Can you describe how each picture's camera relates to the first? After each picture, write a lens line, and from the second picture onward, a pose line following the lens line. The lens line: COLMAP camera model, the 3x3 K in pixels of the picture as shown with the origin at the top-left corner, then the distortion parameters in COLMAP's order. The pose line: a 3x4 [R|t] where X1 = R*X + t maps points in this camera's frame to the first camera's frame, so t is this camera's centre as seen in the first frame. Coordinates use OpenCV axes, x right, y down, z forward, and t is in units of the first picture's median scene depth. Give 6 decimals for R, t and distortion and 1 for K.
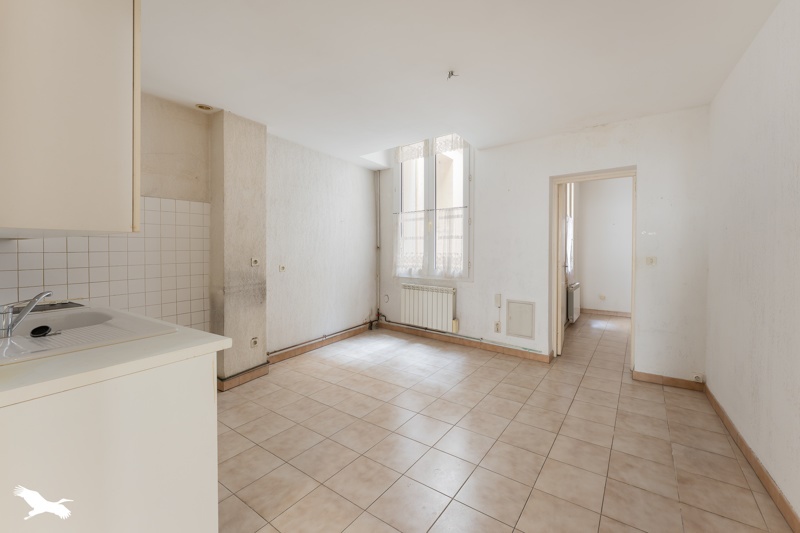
lens RADIAL K [[328.8, 0, 412.3], [0, 328.8, 246.4], [0, 0, 1]] dist [0.000202, 0.000099]
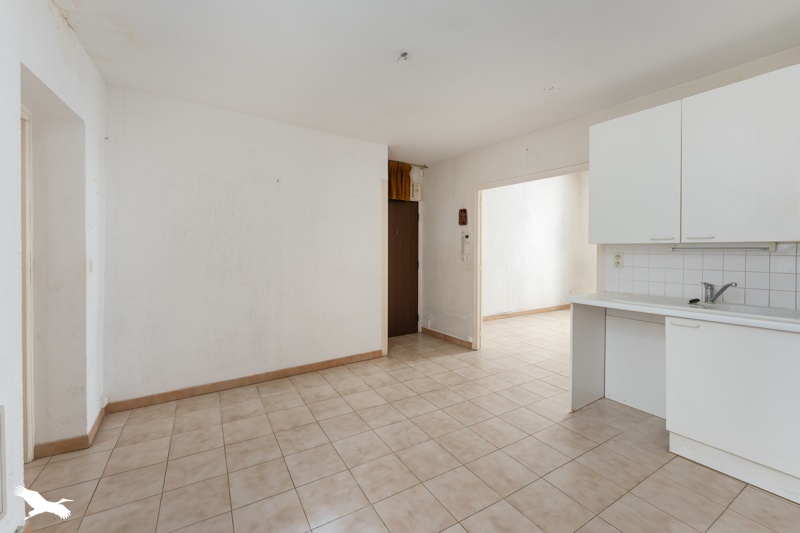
lens RADIAL K [[328.8, 0, 400.2], [0, 328.8, 259.7], [0, 0, 1]] dist [0.000202, 0.000099]
pose [[-0.909803, -0.015327, 0.414758, -0.256871], [-0.006461, 0.999720, 0.022769, -0.003101], [-0.414991, 0.018036, -0.909647, 1.832084]]
